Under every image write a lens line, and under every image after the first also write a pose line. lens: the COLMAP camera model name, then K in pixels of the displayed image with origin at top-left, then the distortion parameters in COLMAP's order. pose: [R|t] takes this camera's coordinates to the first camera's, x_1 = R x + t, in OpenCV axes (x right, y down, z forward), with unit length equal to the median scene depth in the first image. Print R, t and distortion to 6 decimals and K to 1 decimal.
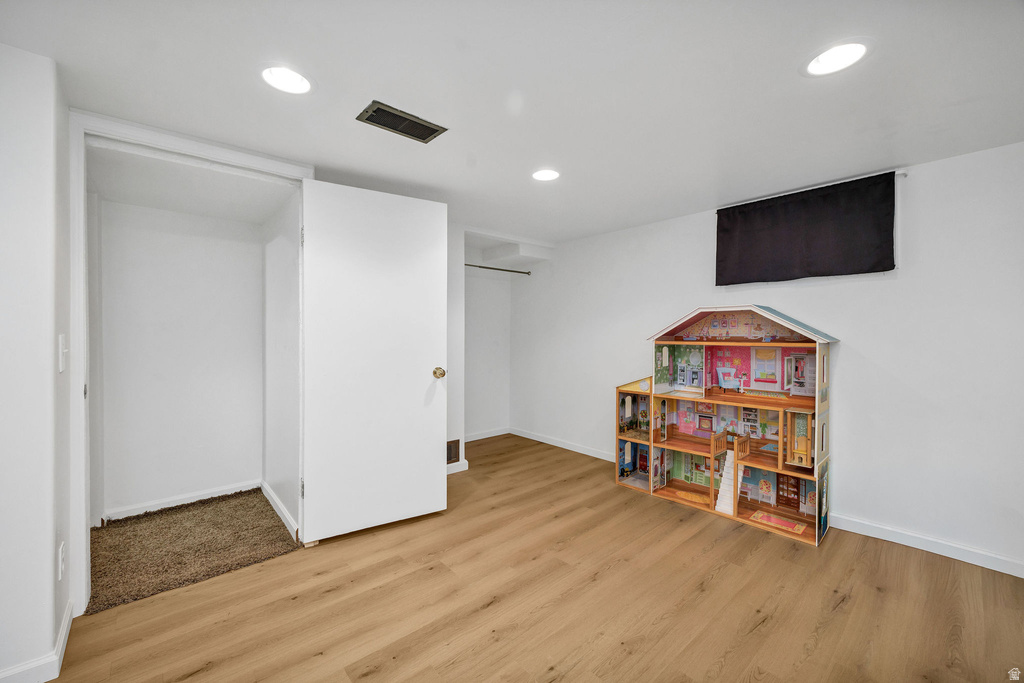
lens RADIAL K [[388.1, 0, 506.2], [0, 388.1, 338.2], [0, 0, 1]] dist [-0.001268, -0.000031]
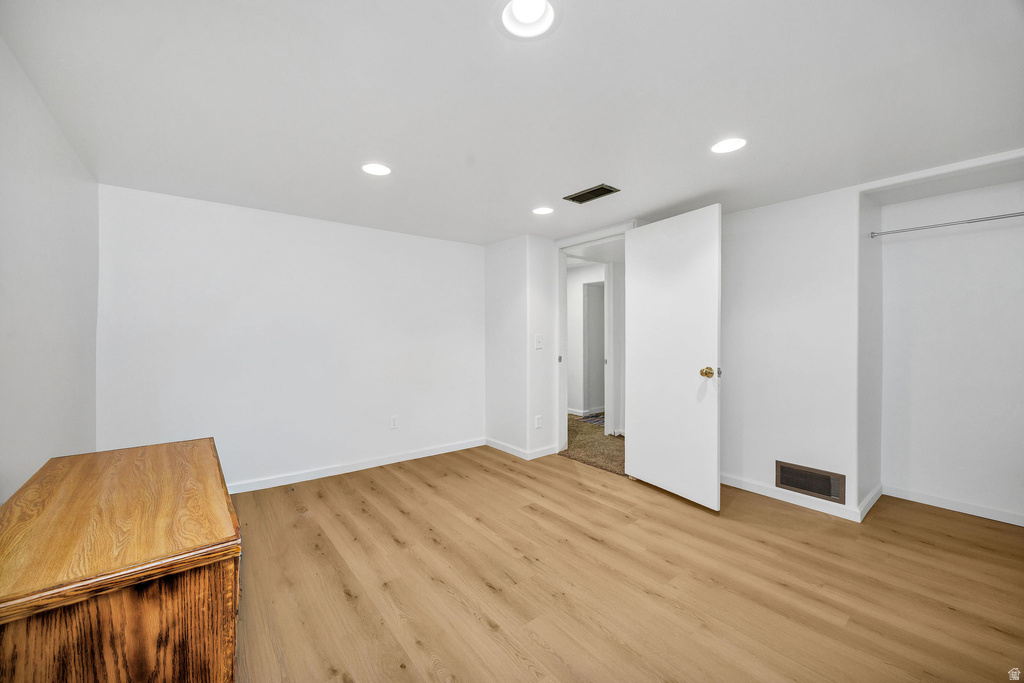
lens RADIAL K [[388.1, 0, 505.5], [0, 388.1, 339.8], [0, 0, 1]] dist [-0.001268, -0.000031]
pose [[-0.019385, 0.012551, -0.999733, 1.013633], [-0.010823, 0.999860, 0.012762, -0.004449], [0.999754, 0.011067, -0.019247, 0.570740]]
